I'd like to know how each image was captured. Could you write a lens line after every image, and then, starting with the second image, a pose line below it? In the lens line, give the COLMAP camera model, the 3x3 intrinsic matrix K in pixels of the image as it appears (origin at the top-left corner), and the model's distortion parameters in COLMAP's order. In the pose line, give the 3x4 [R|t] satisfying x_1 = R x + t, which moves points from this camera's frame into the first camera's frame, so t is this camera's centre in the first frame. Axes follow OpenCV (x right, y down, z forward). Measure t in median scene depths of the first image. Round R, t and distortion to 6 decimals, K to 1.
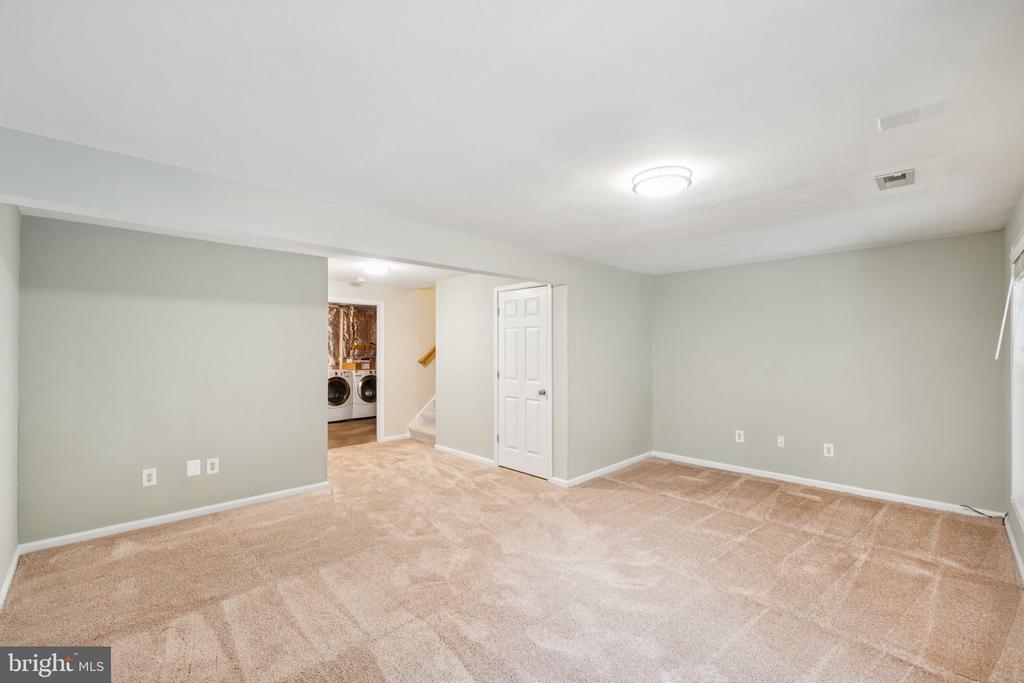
lens RADIAL K [[425.5, 0, 508.3], [0, 425.5, 342.2], [0, 0, 1]] dist [-0.009097, 0.000008]
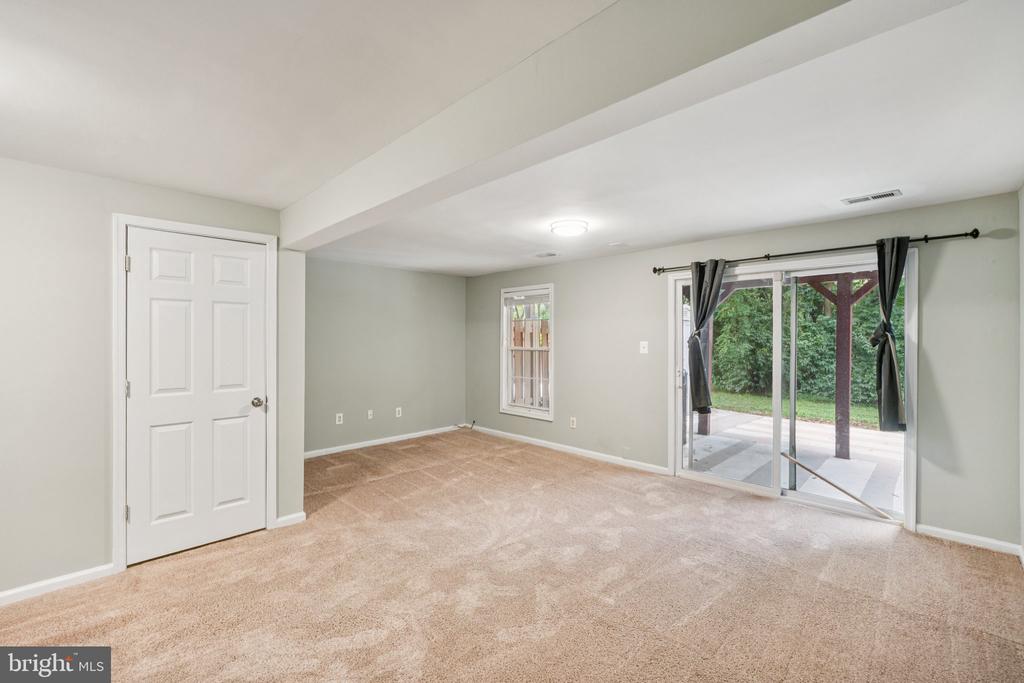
lens RADIAL K [[425.5, 0, 511.6], [0, 425.5, 338.3], [0, 0, 1]] dist [-0.009097, 0.000008]
pose [[-0.001840, 0.002864, 0.999994, -0.726630], [-0.010222, 0.999944, -0.002883, 0.018349], [-0.999946, -0.010227, -0.001810, 0.743604]]
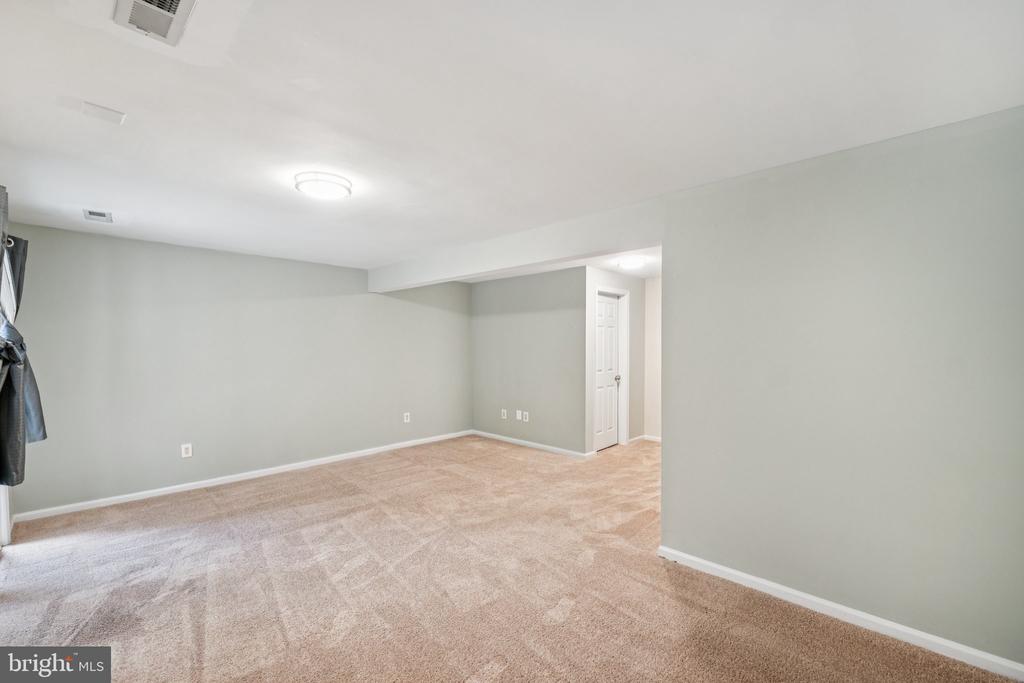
lens RADIAL K [[425.5, 0, 509.6], [0, 425.5, 342.7], [0, 0, 1]] dist [-0.009097, 0.000008]
pose [[0.070015, 0.006285, -0.997526, 0.926868], [0.006929, 0.999953, 0.006786, -0.000619], [0.997522, -0.007387, 0.069968, 0.838159]]
